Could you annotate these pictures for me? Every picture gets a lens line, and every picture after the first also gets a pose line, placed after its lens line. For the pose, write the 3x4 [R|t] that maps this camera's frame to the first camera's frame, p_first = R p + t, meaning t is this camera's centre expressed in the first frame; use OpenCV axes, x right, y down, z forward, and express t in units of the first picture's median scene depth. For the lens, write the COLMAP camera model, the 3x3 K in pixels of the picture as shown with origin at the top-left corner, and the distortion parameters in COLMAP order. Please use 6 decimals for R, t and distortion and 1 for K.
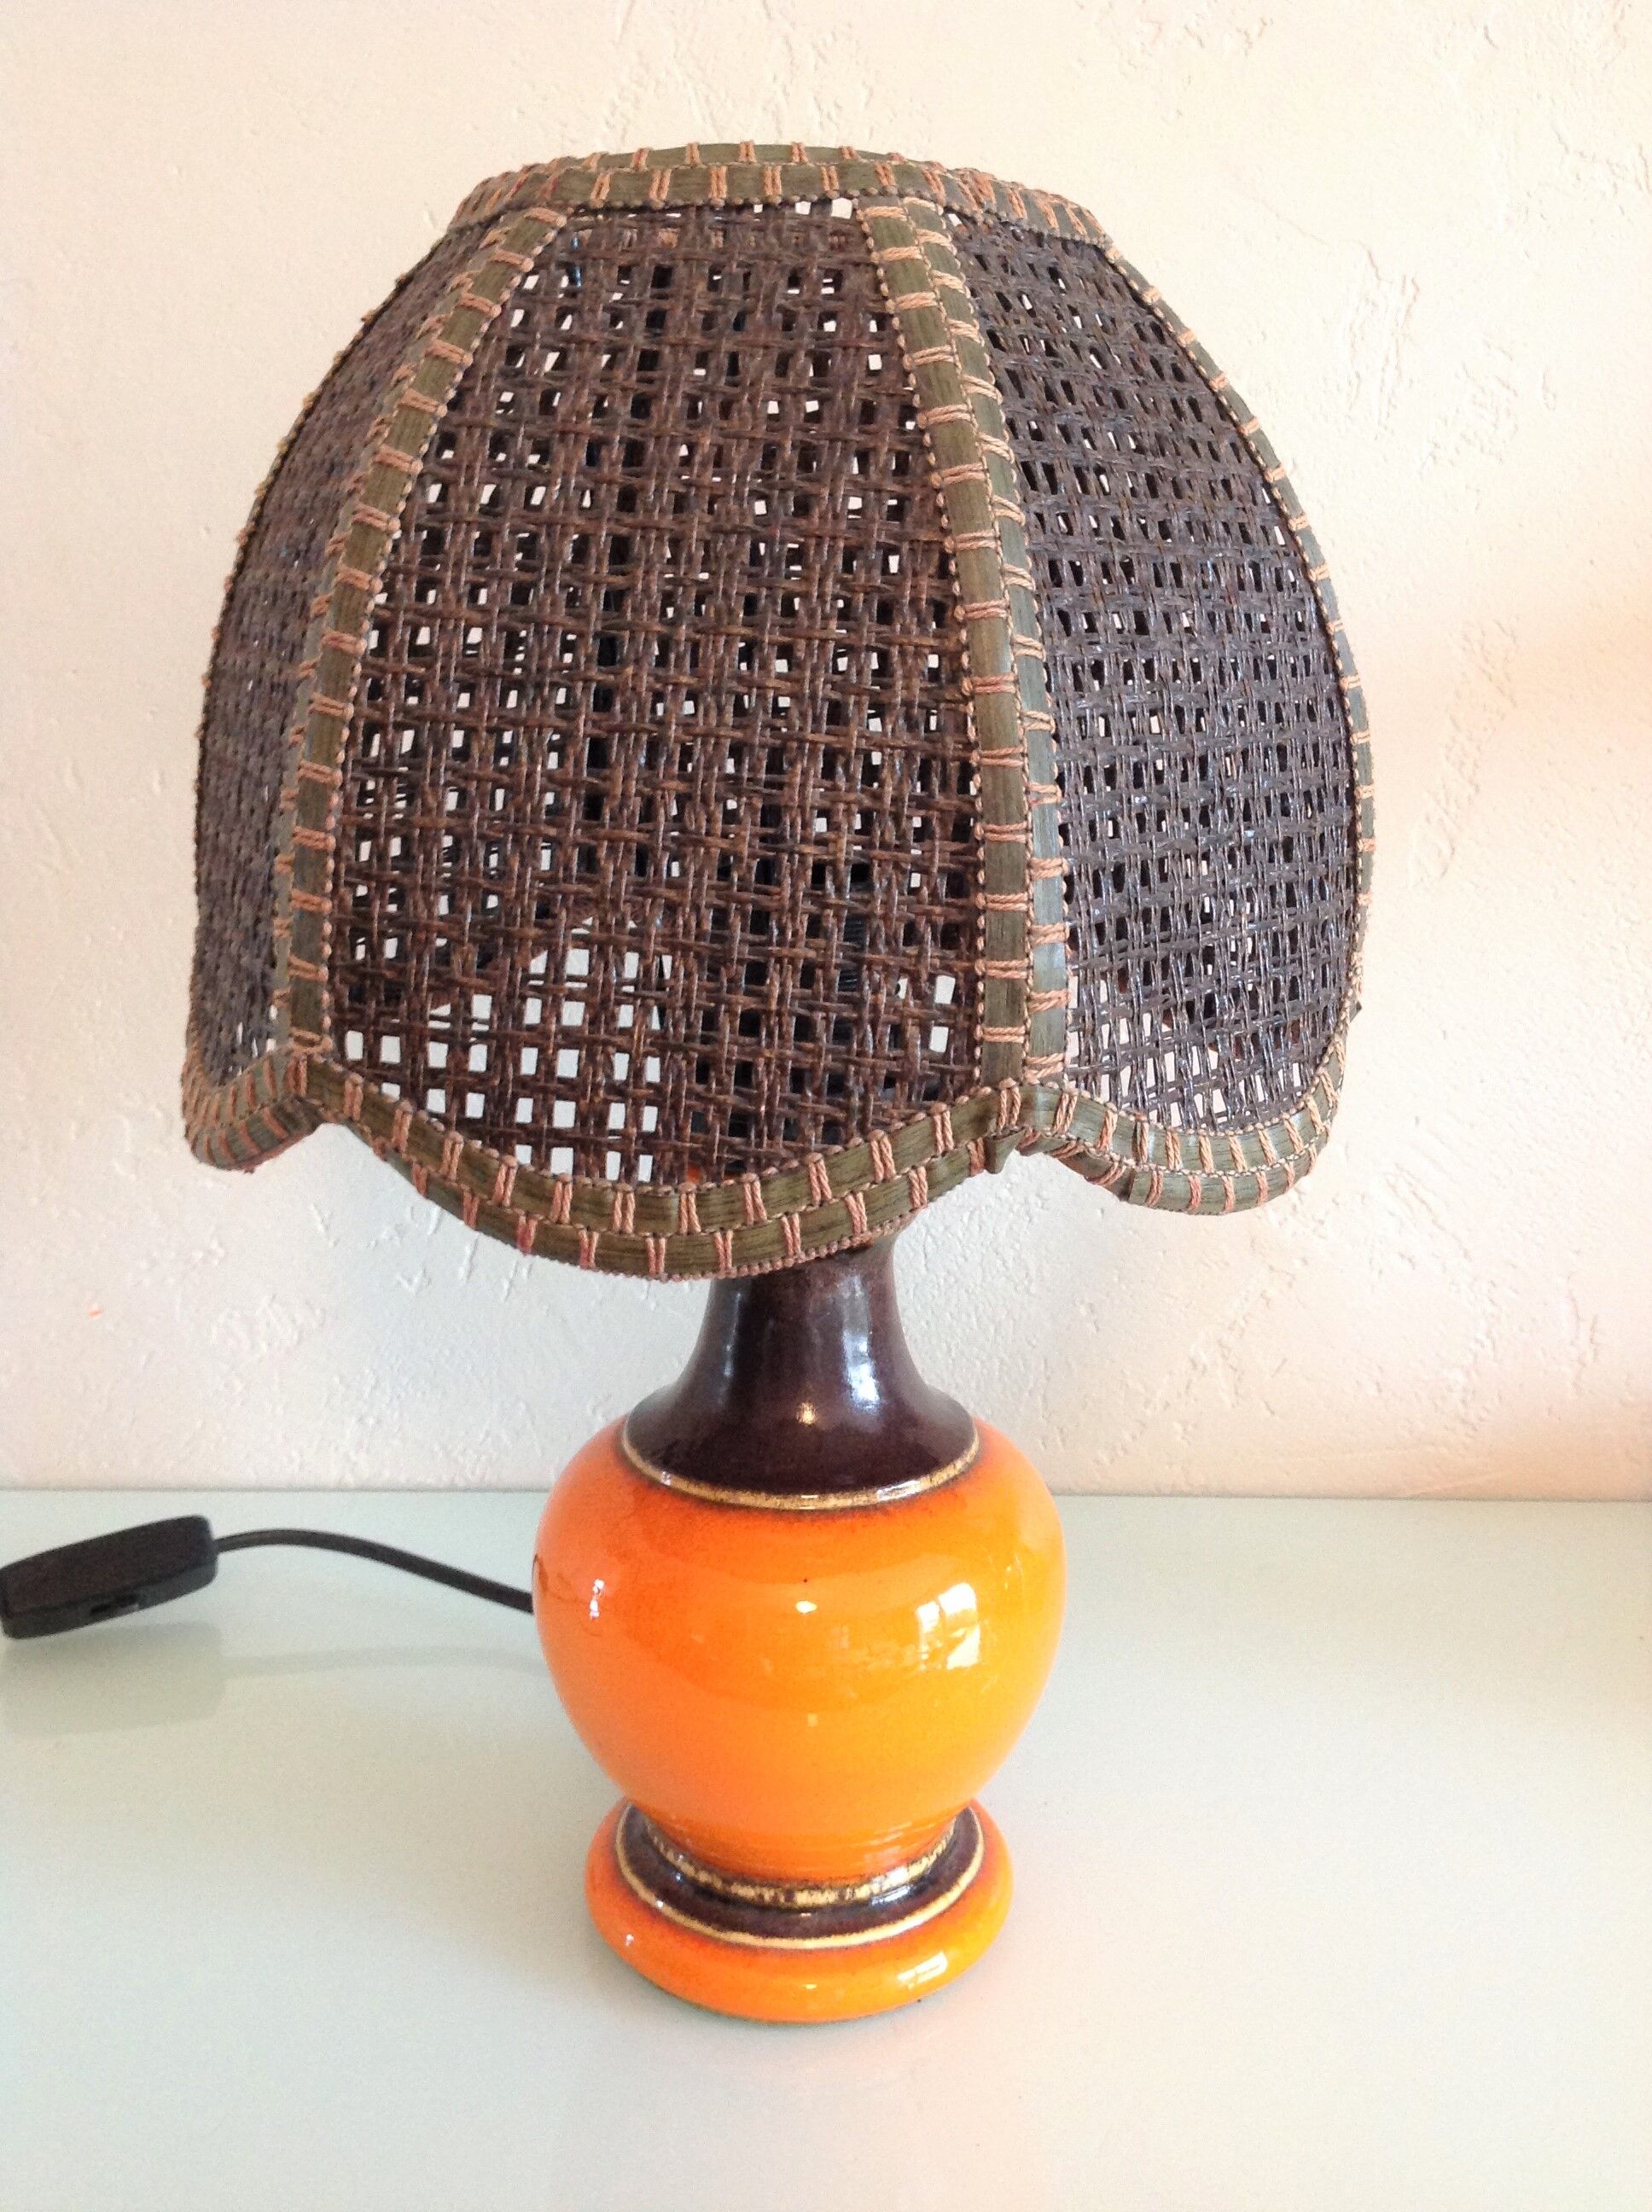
lens RADIAL K [[2092.9, 0, 799.2], [0, 2092.9, 1078.3], [0, 0, 1]] dist [0.146076, -0.398773]
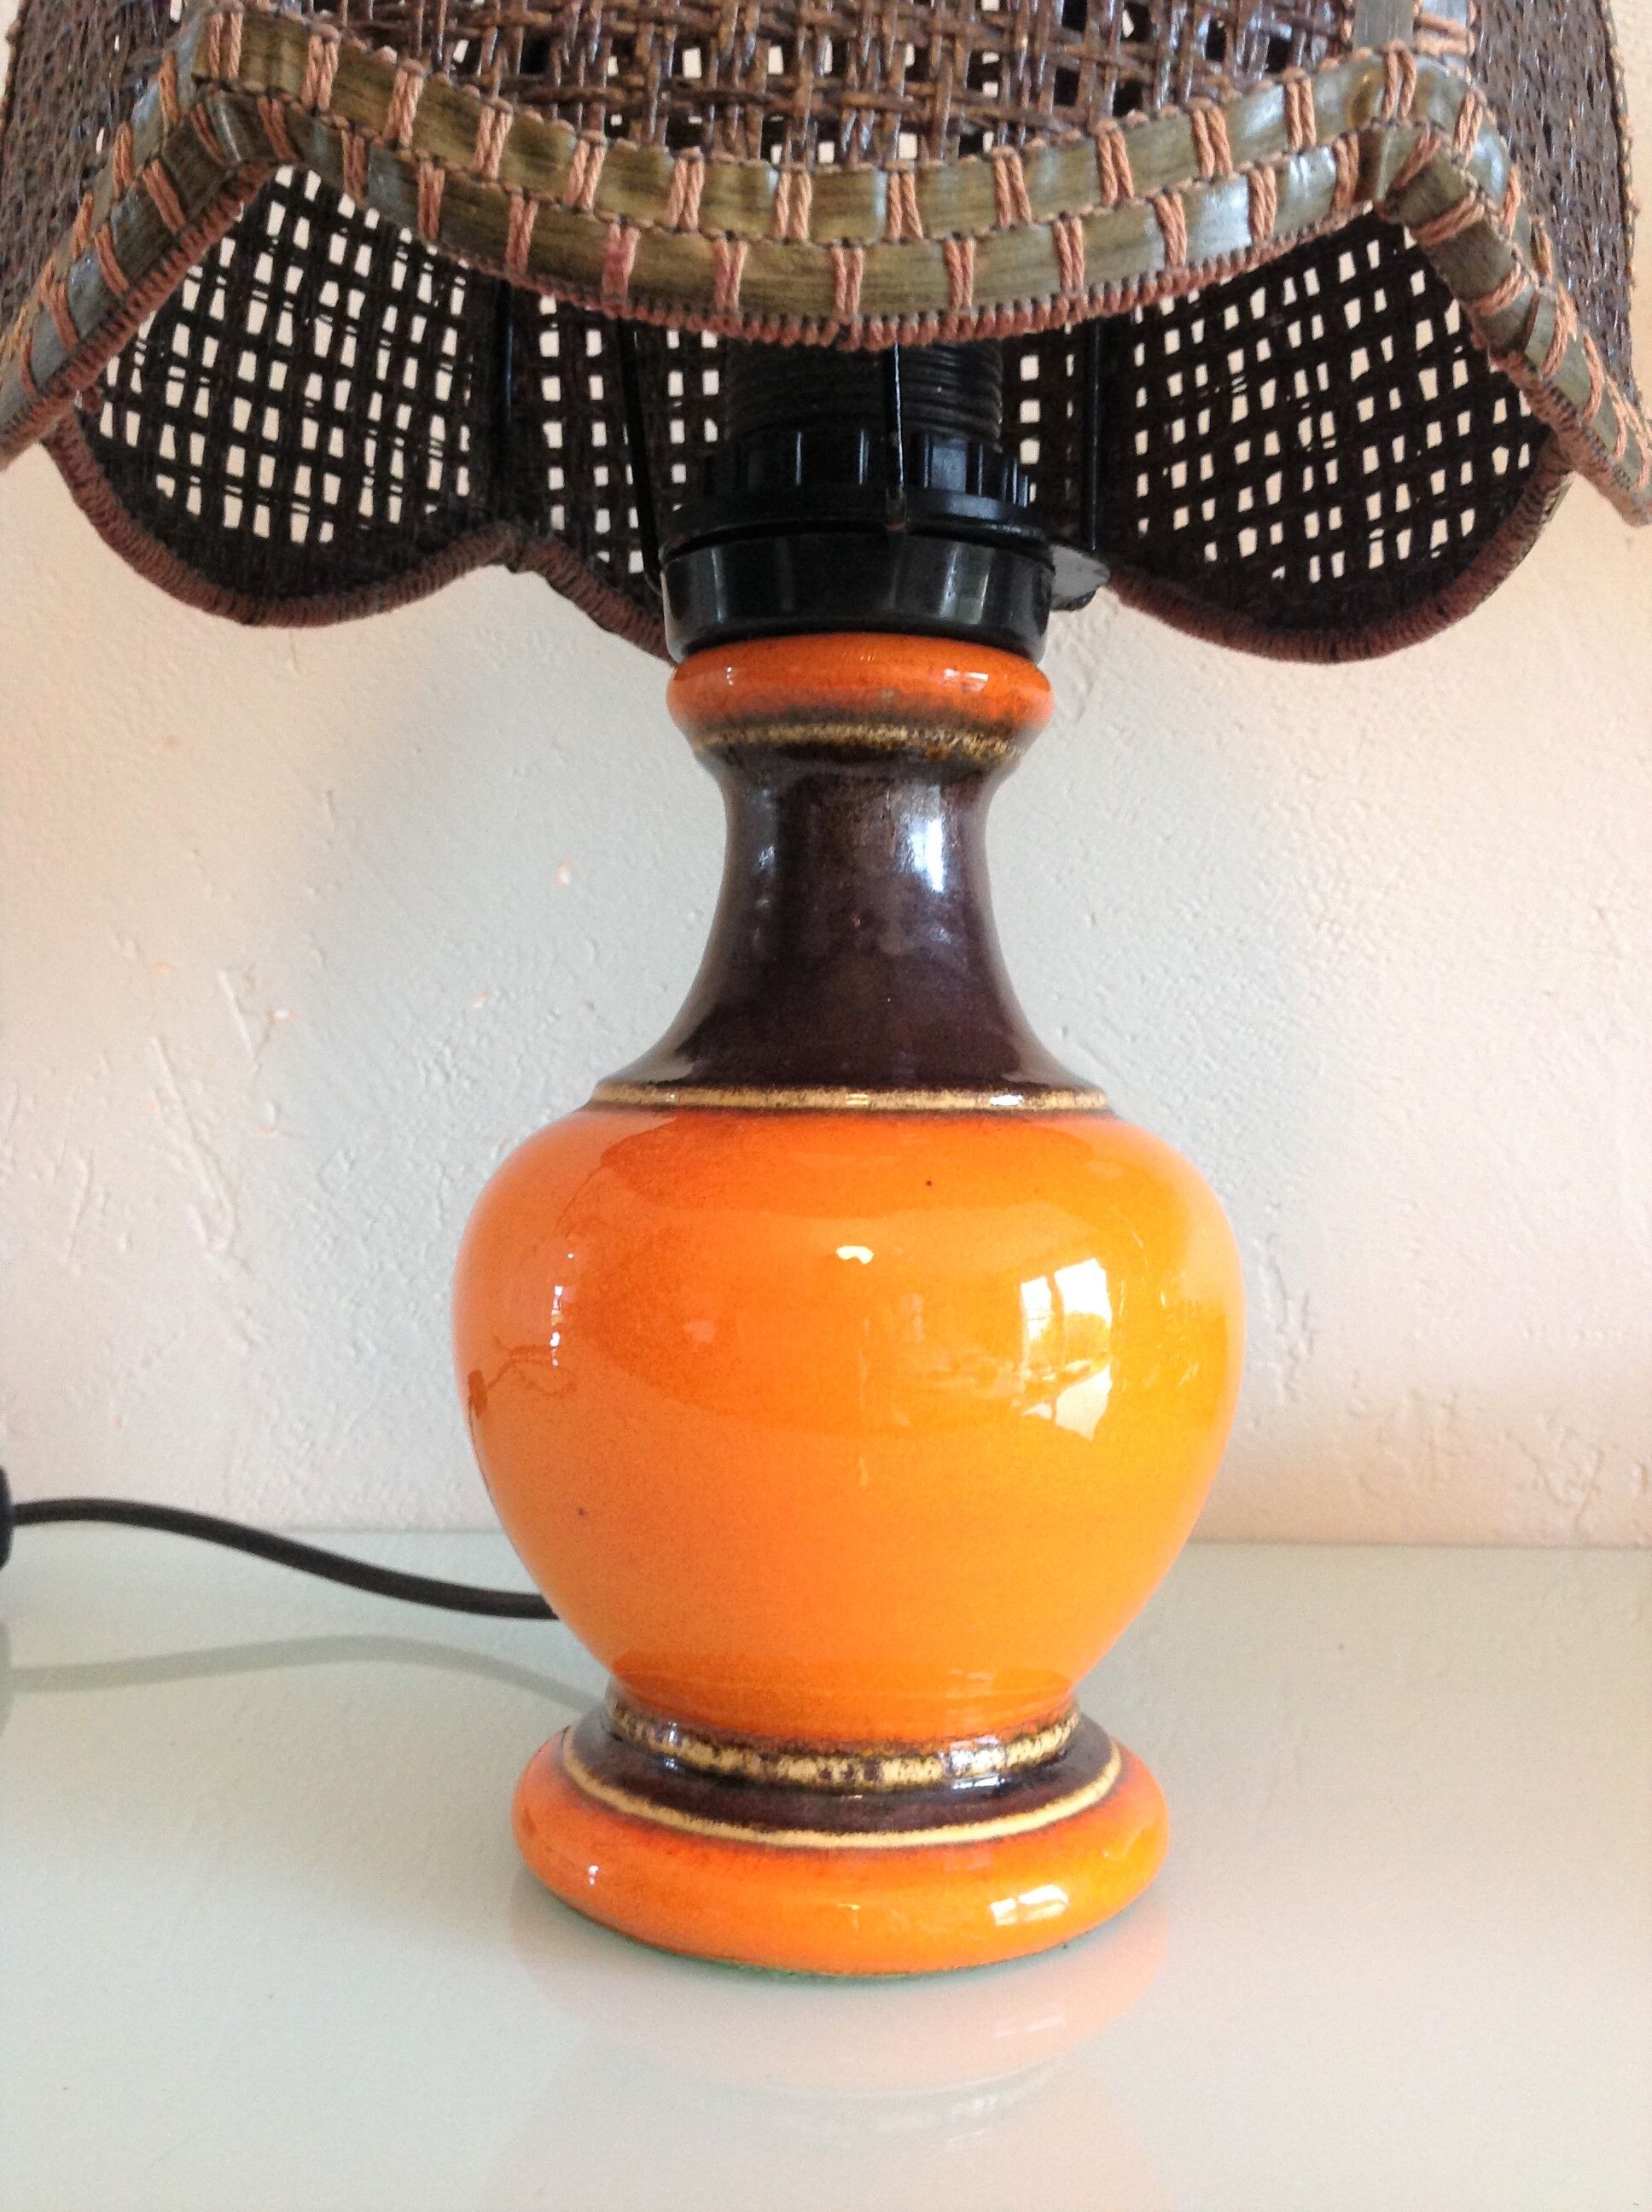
lens RADIAL K [[2135.4, 0, 803.9], [0, 2135.4, 1047.6], [0, 0, 1]] dist [0.067377, -0.023042]
pose [[0.987520, 0.009204, 0.157227, -0.173891], [0.025757, 0.975413, -0.218876, 0.428992], [-0.155376, 0.220194, 0.963002, 0.457973]]
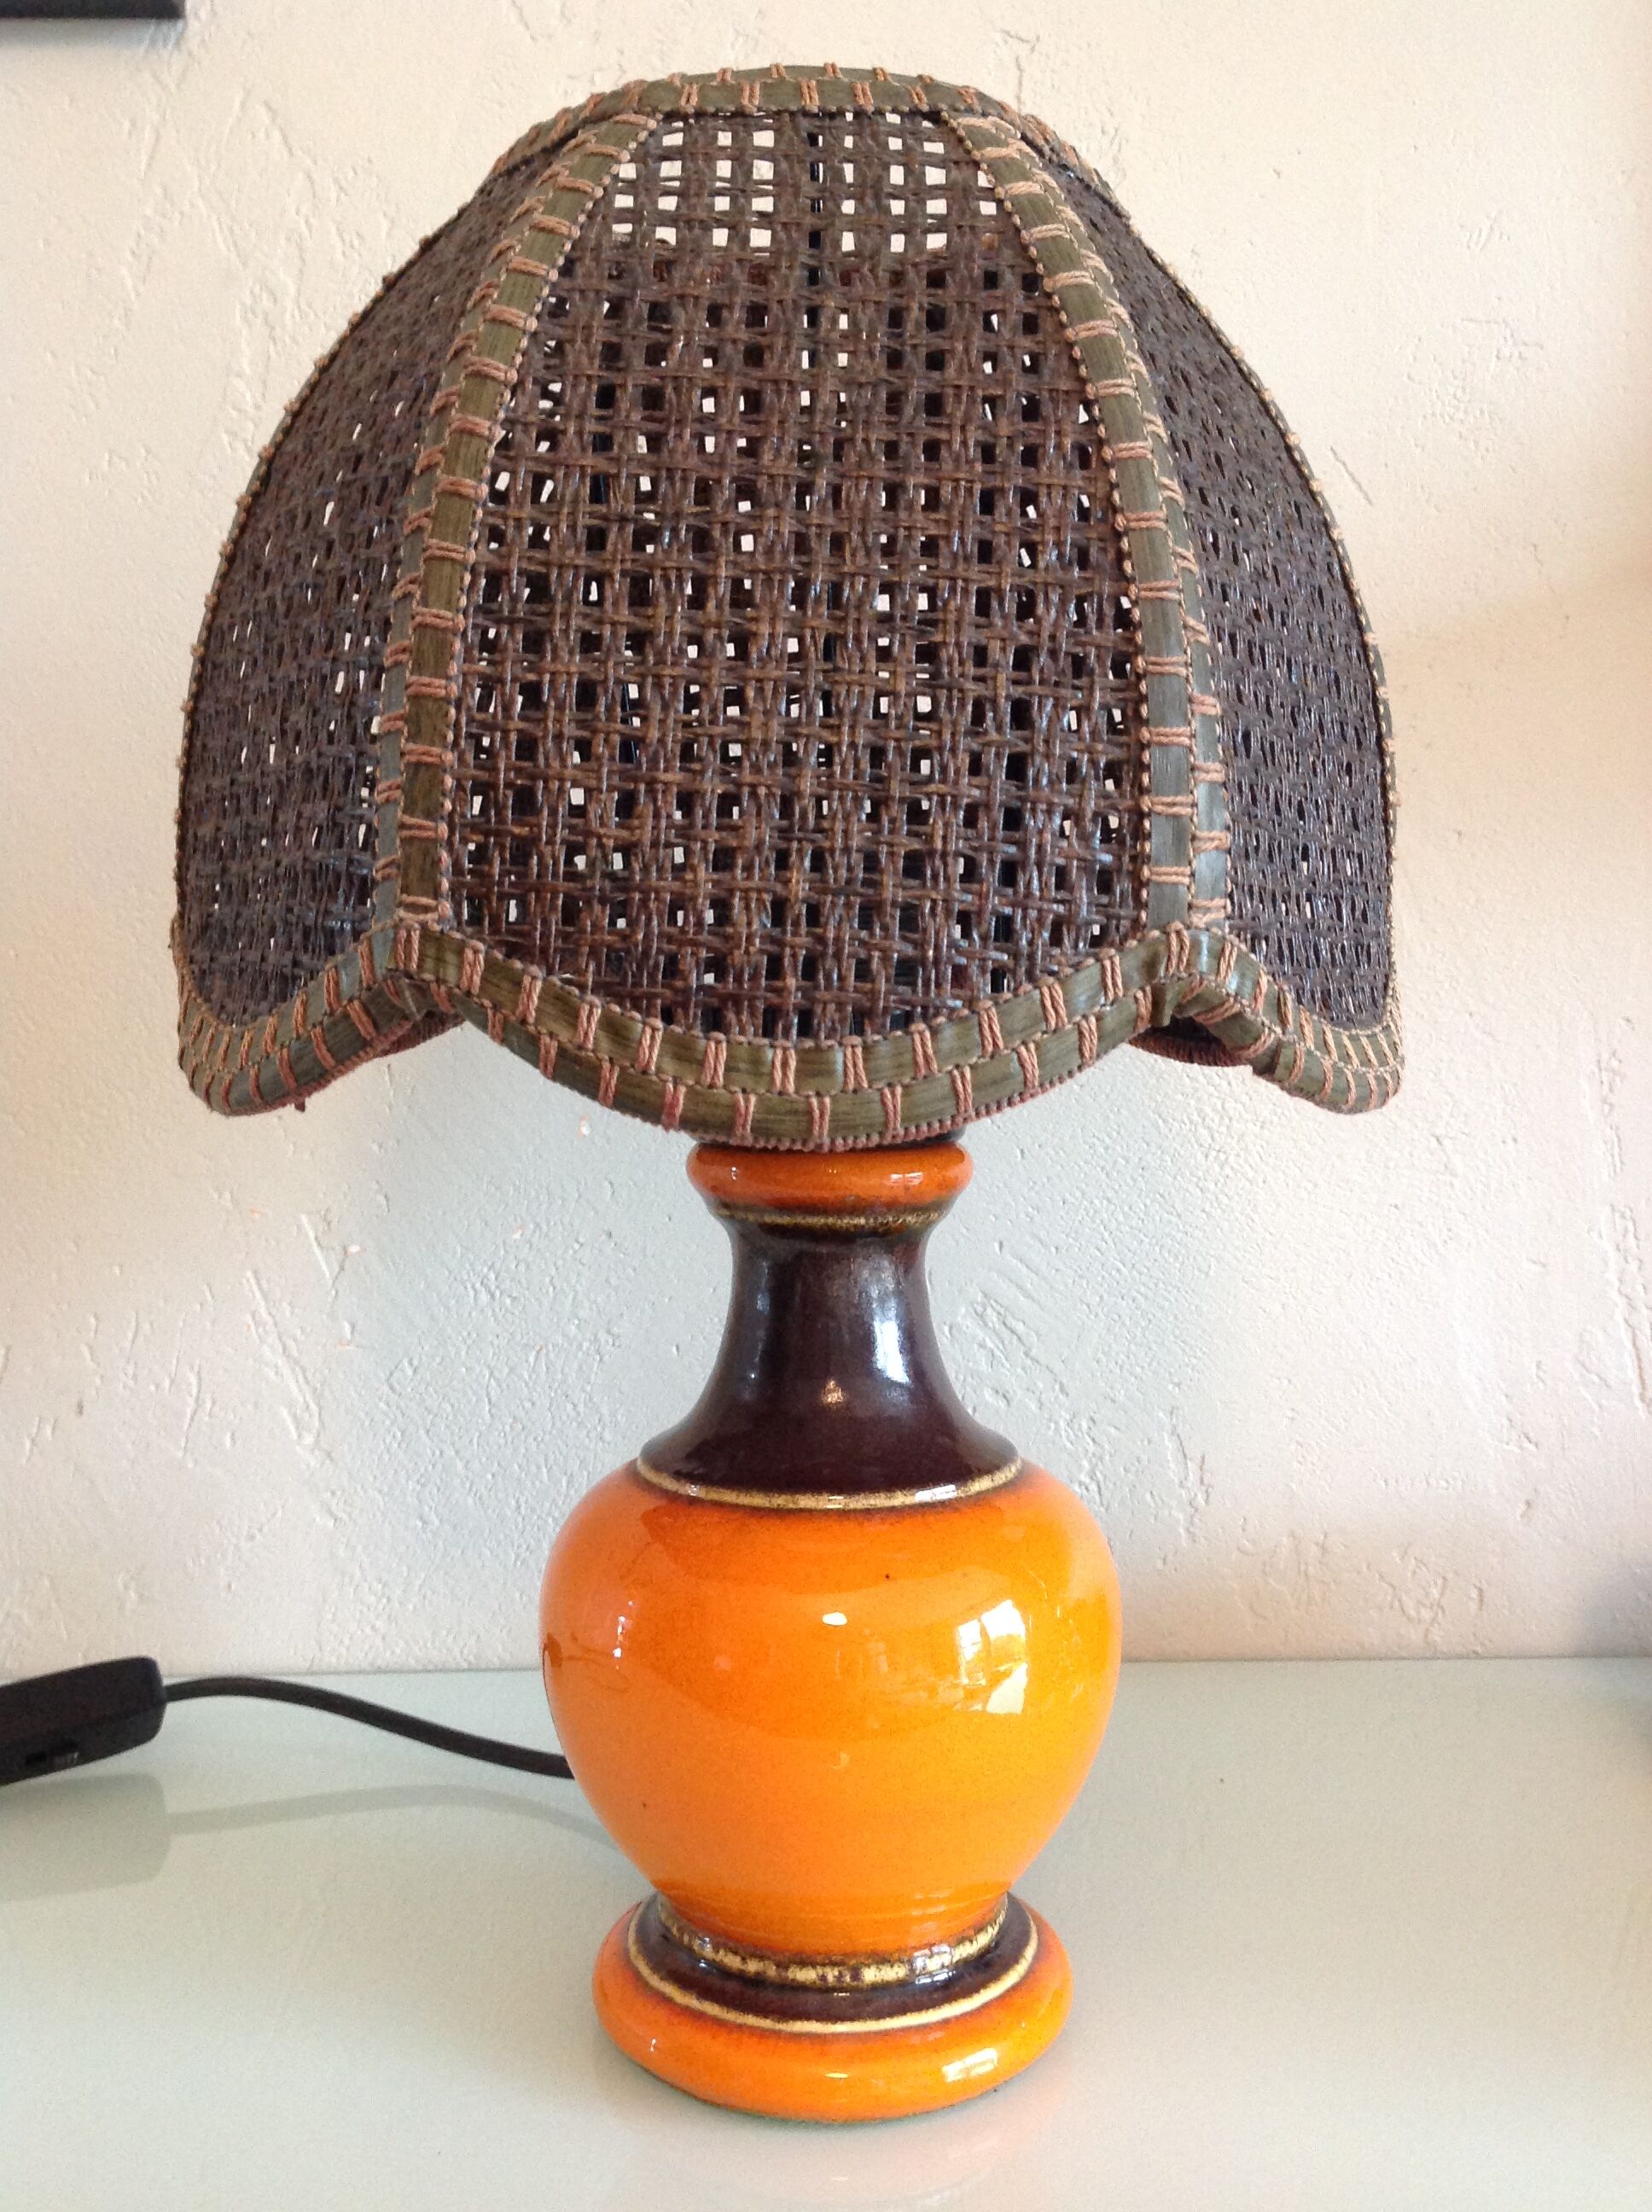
lens RADIAL K [[2092.9, 0, 799.2], [0, 2092.9, 1078.3], [0, 0, 1]] dist [0.146076, -0.398773]
pose [[0.985483, -0.018682, 0.168741, -0.232007], [0.047471, 0.984604, -0.168230, 0.222039], [-0.163000, 0.173798, 0.971198, 0.098442]]
